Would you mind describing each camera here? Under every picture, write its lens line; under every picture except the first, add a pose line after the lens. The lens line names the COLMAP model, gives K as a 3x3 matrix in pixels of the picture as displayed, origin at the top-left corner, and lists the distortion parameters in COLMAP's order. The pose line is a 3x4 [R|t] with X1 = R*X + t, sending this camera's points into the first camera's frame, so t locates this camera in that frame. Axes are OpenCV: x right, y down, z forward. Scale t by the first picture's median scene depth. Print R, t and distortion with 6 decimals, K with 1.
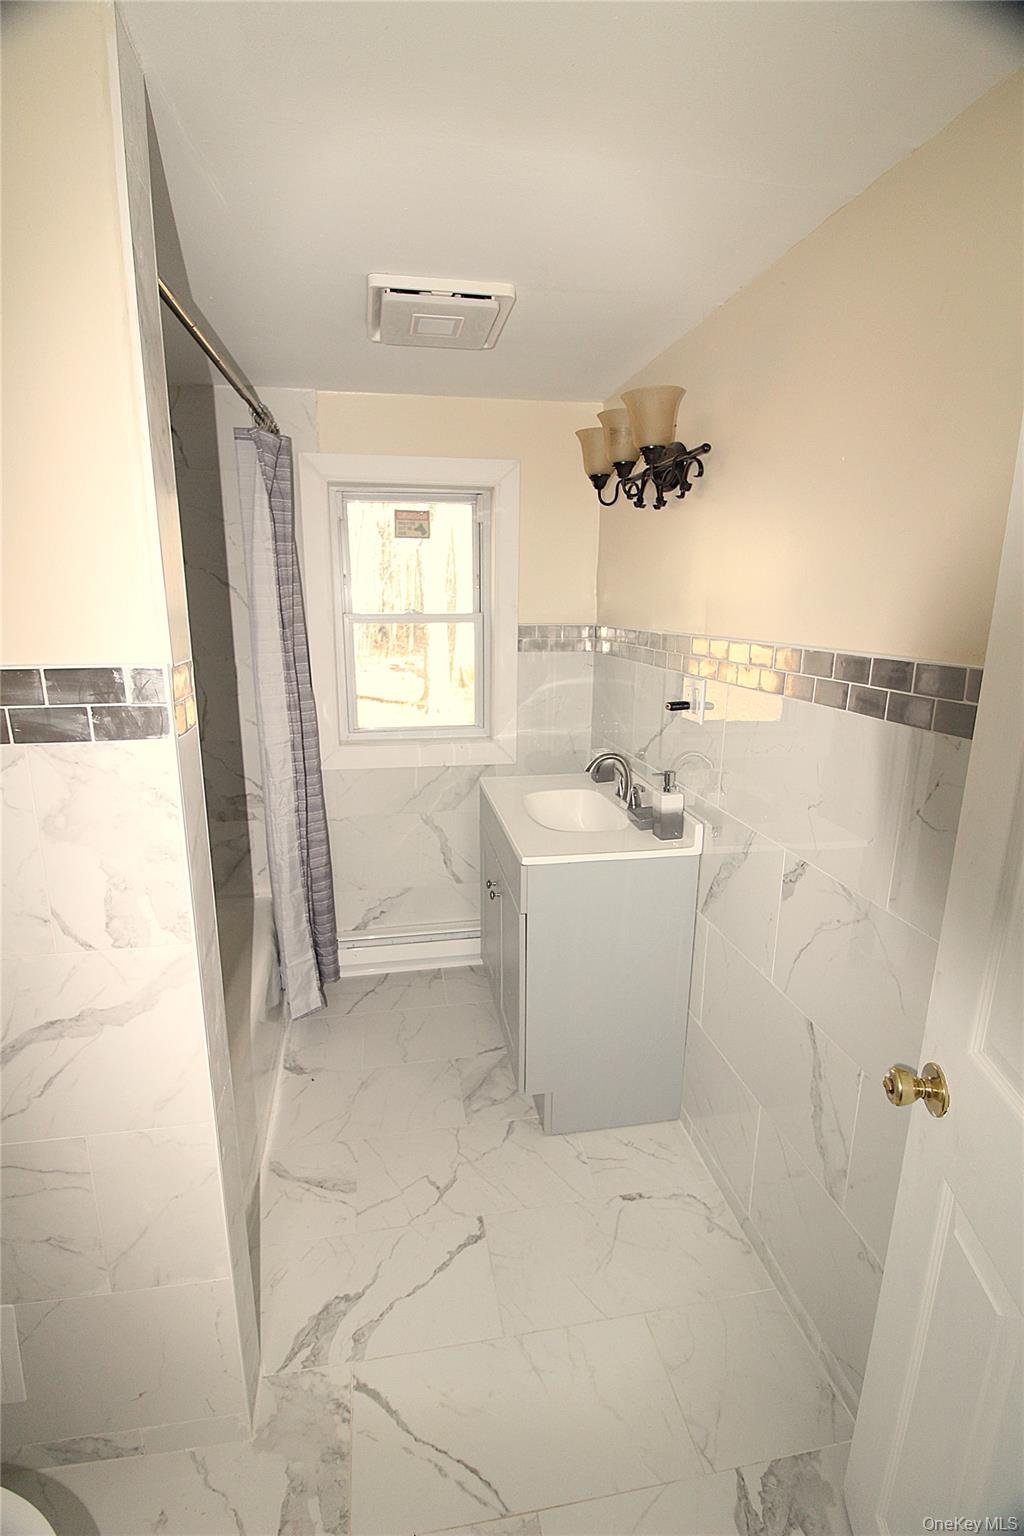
lens RADIAL K [[699.8, 0, 511.6], [0, 699.8, 761.1], [0, 0, 1]] dist [-0.012903, -0.006545]
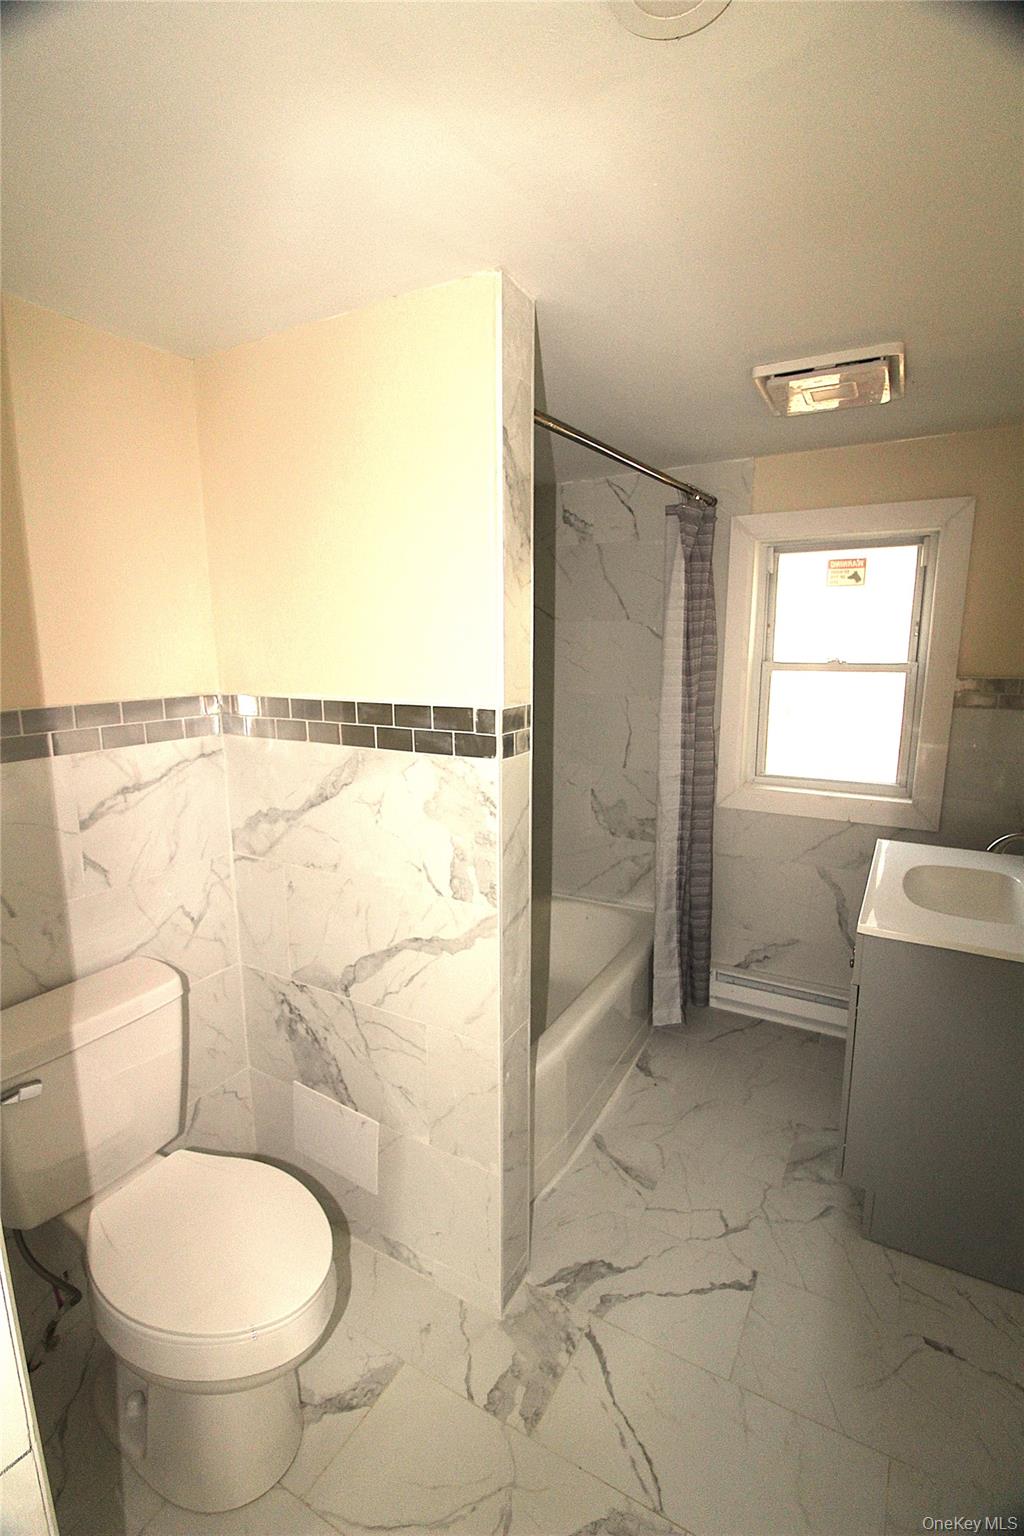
lens RADIAL K [[699.8, 0, 516.6], [0, 699.8, 760.2], [0, 0, 1]] dist [-0.012903, -0.006545]
pose [[0.774574, 0.102430, -0.624134, 0.219938], [-0.135967, 0.990694, -0.006153, -0.013833], [0.617695, 0.089627, 0.781293, -0.045113]]
